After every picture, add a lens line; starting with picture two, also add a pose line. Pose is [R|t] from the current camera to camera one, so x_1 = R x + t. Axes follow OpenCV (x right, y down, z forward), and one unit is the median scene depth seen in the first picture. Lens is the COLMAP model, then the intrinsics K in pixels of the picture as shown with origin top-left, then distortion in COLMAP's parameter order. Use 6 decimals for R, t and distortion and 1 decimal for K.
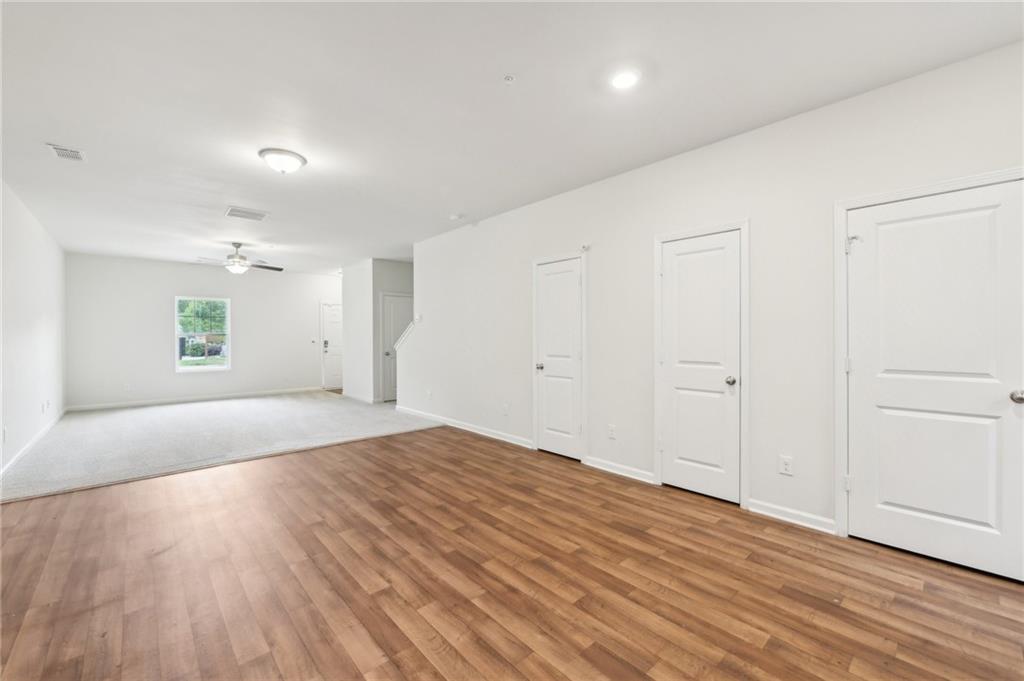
lens RADIAL K [[434.2, 0, 514.0], [0, 434.2, 343.5], [0, 0, 1]] dist [0.019737, -0.000161]
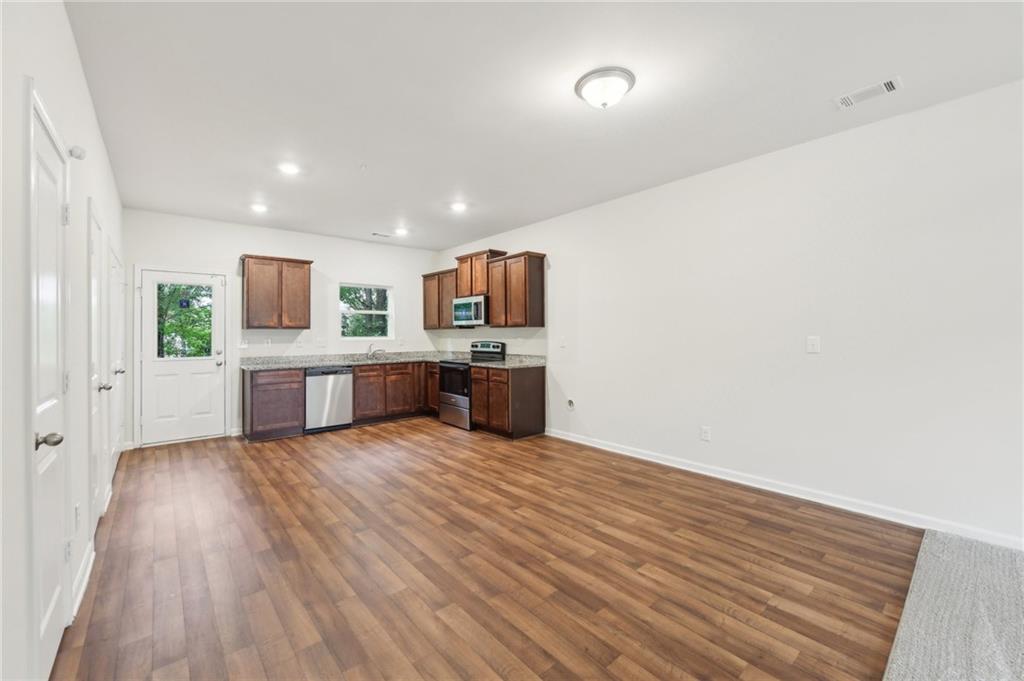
lens RADIAL K [[434.2, 0, 510.6], [0, 434.2, 338.7], [0, 0, 1]] dist [0.019737, -0.000161]
pose [[-0.999686, -0.000926, 0.025035, -0.001047], [-0.000848, 0.999995, 0.003126, -0.018976], [-0.025038, 0.003104, -0.999682, 2.031069]]
